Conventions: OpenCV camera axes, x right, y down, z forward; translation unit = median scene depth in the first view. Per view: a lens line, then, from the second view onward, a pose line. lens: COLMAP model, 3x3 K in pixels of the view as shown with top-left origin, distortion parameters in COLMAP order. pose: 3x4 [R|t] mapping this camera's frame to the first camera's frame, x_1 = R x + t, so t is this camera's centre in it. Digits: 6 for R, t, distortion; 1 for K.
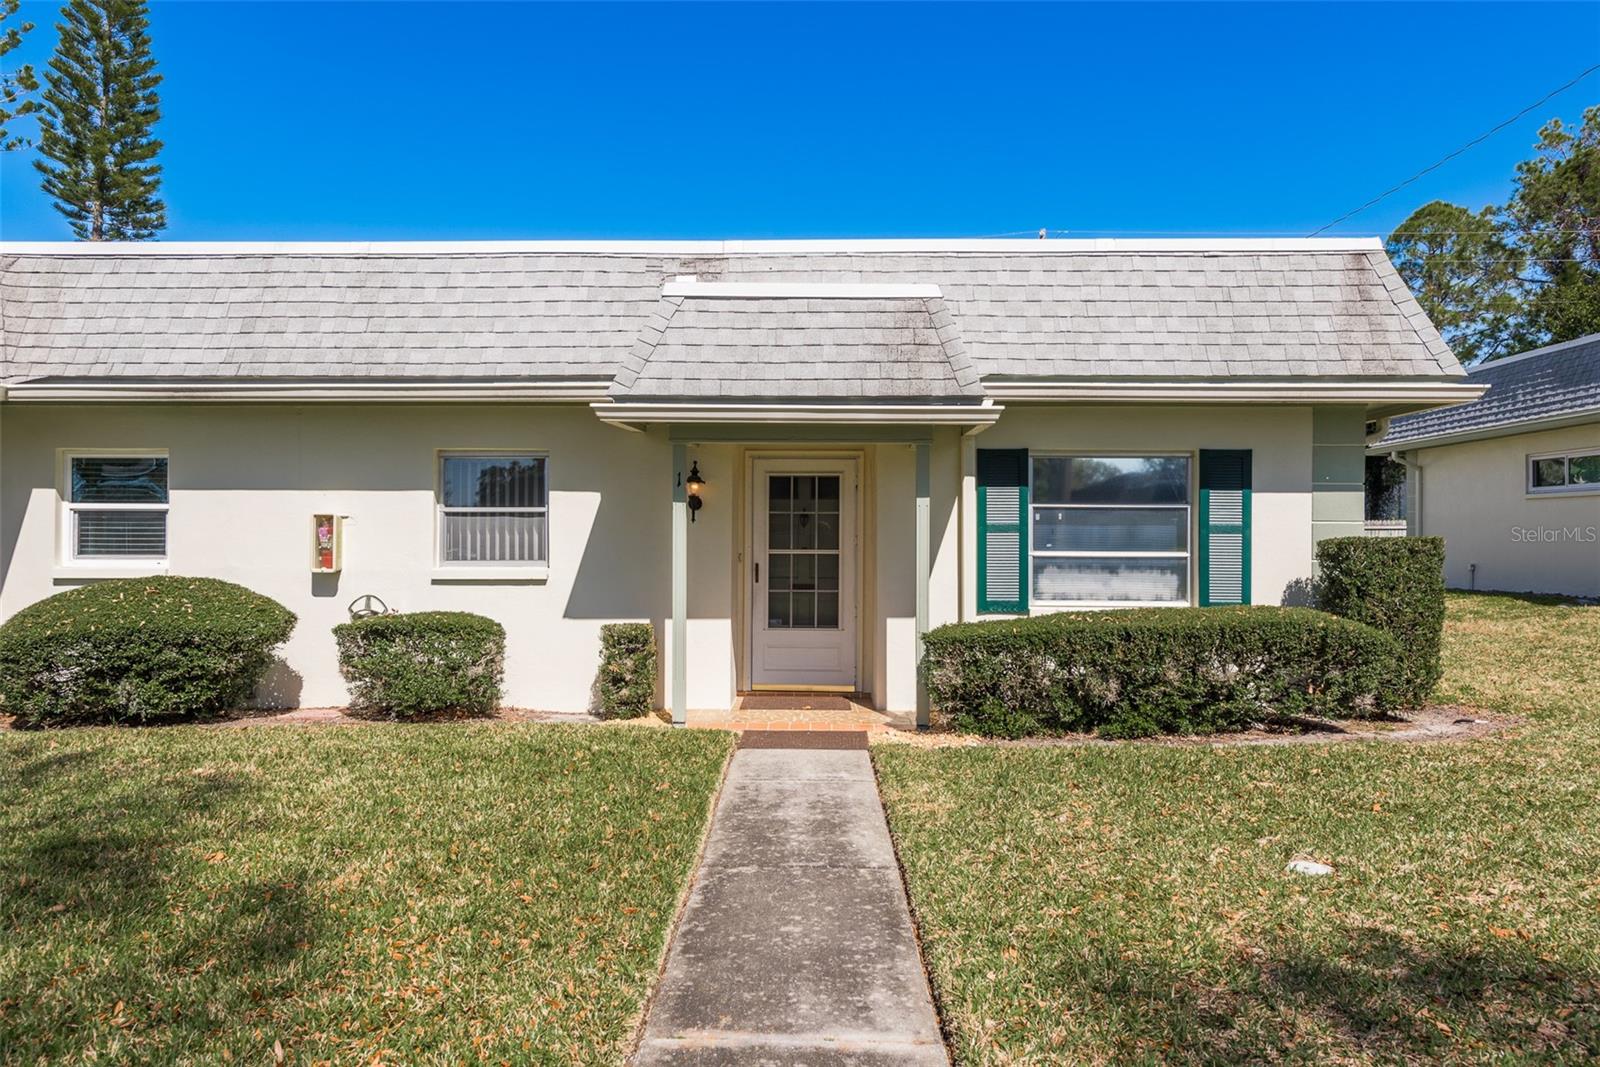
lens RADIAL K [[1078.6, 0, 796.3], [0, 1078.6, 532.7], [0, 0, 1]] dist [0.008303, -0.000438]
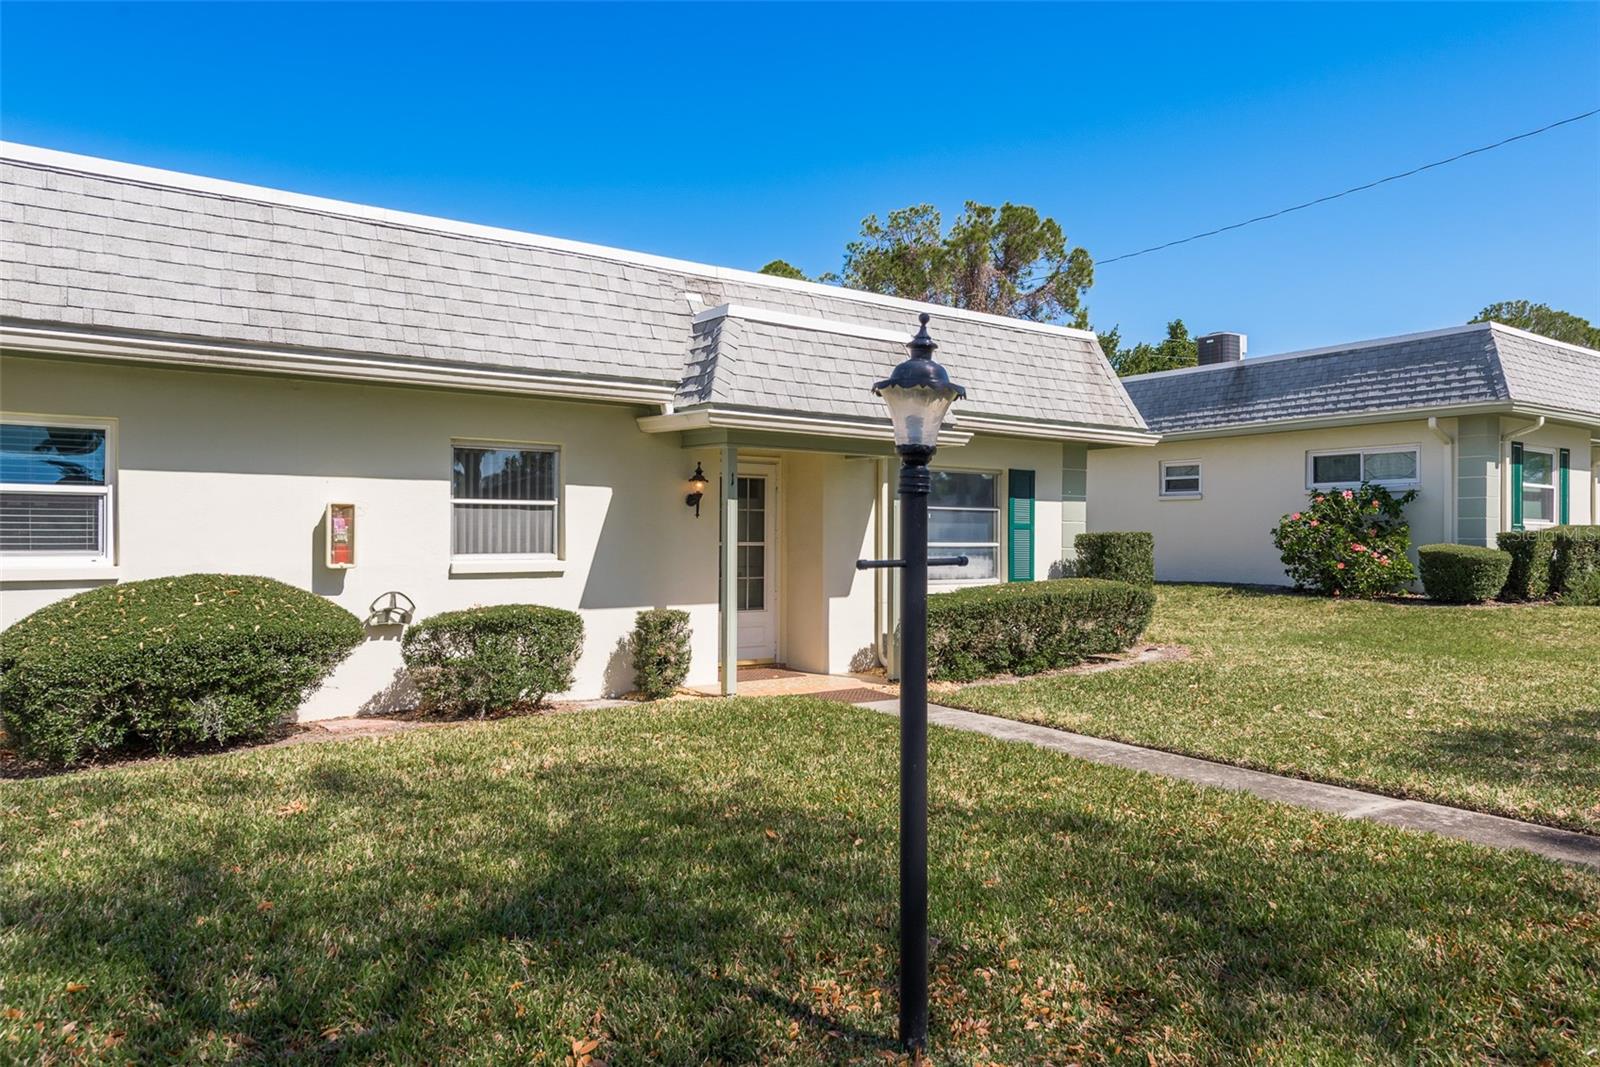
lens RADIAL K [[1078.6, 0, 800.2], [0, 1078.6, 532.9], [0, 0, 1]] dist [0.008303, -0.000438]
pose [[0.799248, 0.002750, 0.600996, -0.677613], [-0.004302, 0.999990, 0.001145, 0.004810], [-0.600987, -0.003501, 0.799251, 0.049721]]
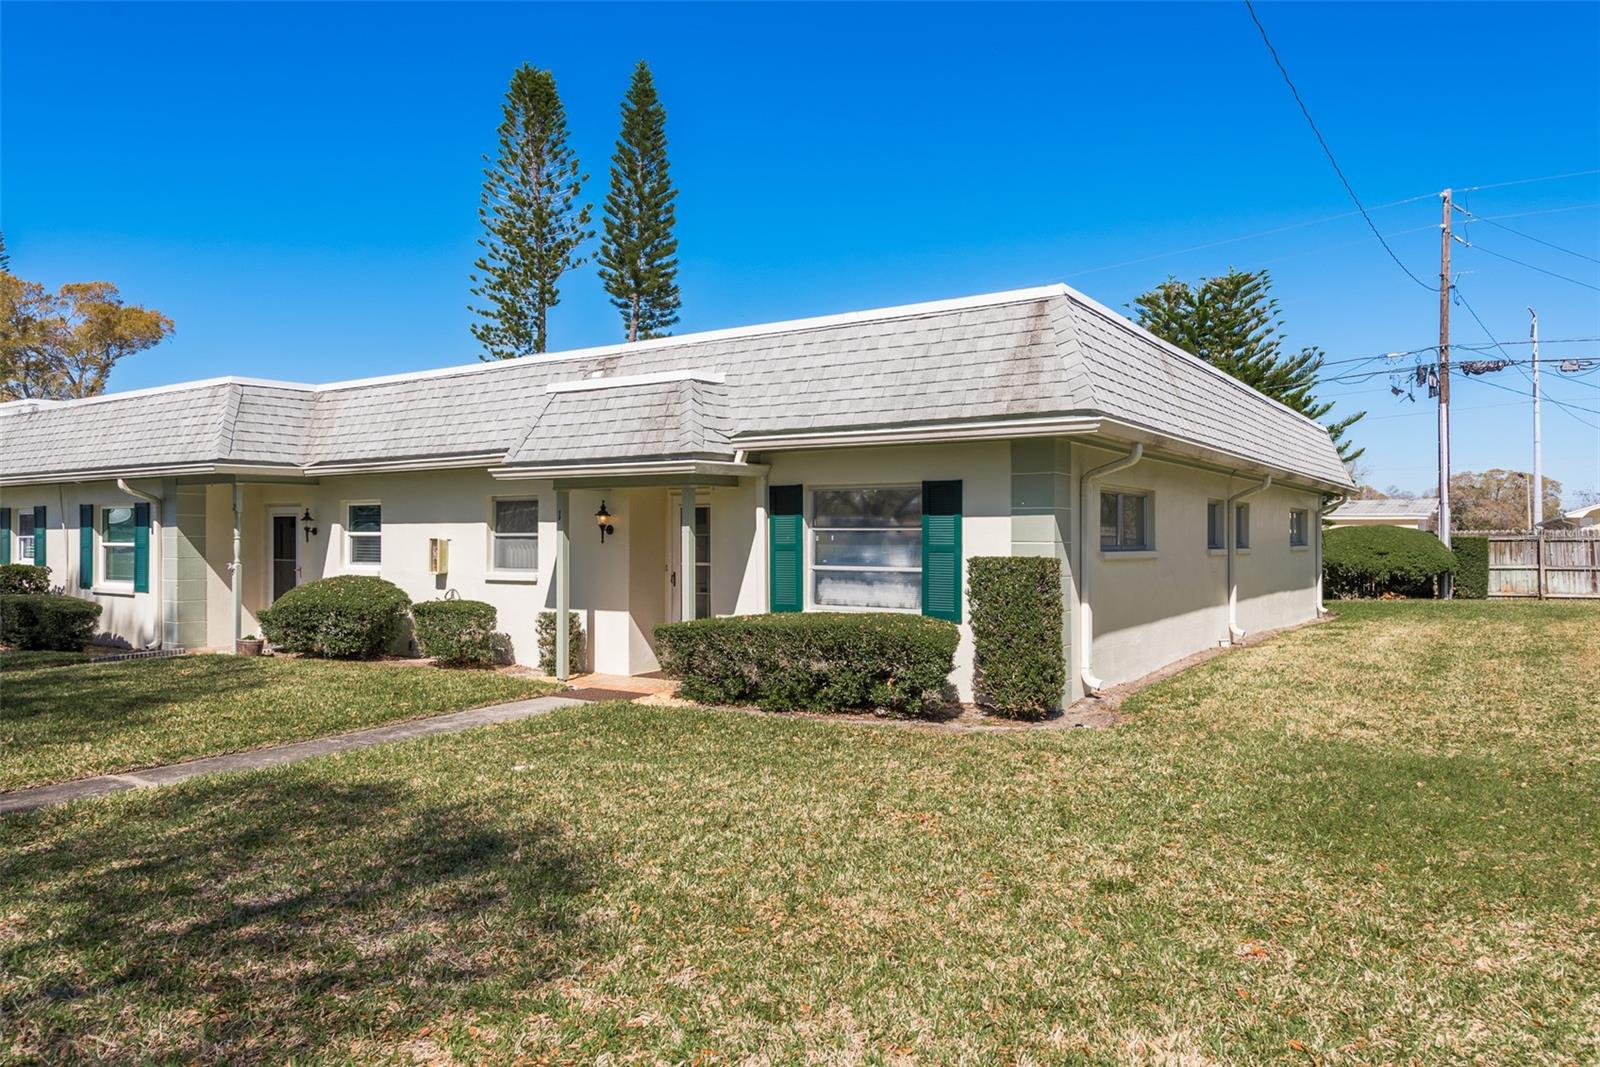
lens RADIAL K [[1078.6, 0, 793.3], [0, 1078.6, 540.9], [0, 0, 1]] dist [0.008303, -0.000438]
pose [[0.842854, -0.002284, -0.538137, 0.890450], [0.004864, 0.999982, 0.003373, -0.016335], [0.538120, -0.005461, 0.842851, -0.073402]]
